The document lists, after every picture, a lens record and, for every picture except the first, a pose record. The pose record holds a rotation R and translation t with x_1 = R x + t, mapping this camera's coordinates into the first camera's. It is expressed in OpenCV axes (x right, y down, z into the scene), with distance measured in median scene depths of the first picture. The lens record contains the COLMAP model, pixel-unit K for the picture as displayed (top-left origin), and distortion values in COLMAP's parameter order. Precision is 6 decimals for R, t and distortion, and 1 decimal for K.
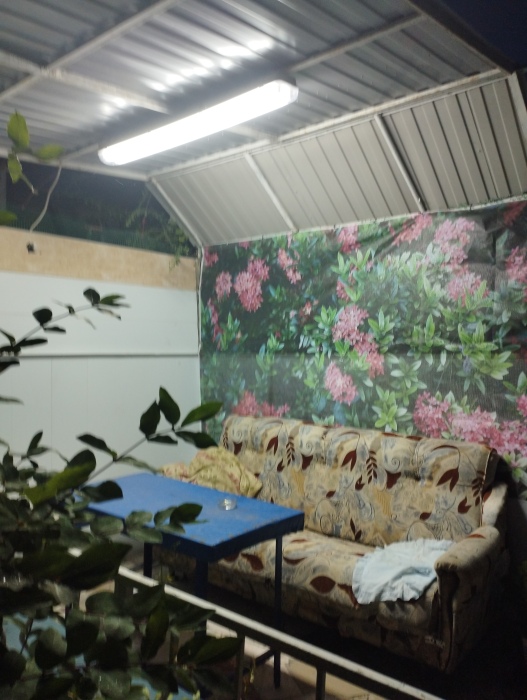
lens RADIAL K [[575.7, 0, 263.5], [0, 575.7, 350.0], [0, 0, 1]] dist [0.116005, -0.172345]
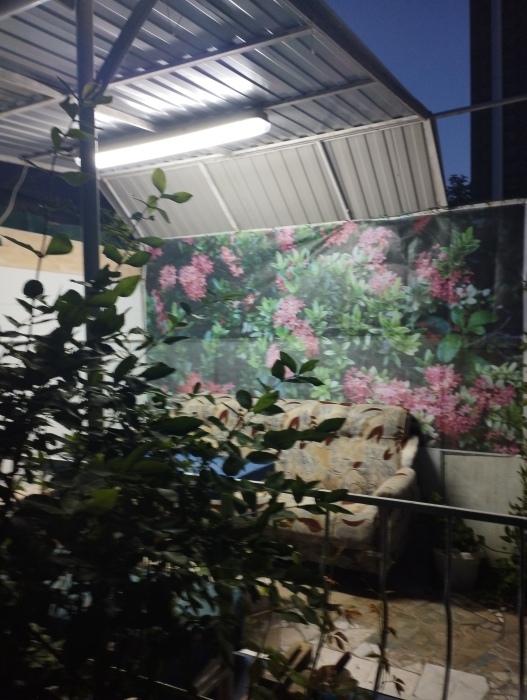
lens RADIAL K [[575.7, 0, 263.5], [0, 575.7, 350.0], [0, 0, 1]] dist [0.116005, -0.172345]
pose [[0.980485, -0.013264, 0.196144, -0.146637], [0.009755, 0.999775, 0.018847, 0.010533], [-0.196350, -0.016565, 0.980394, -0.162359]]
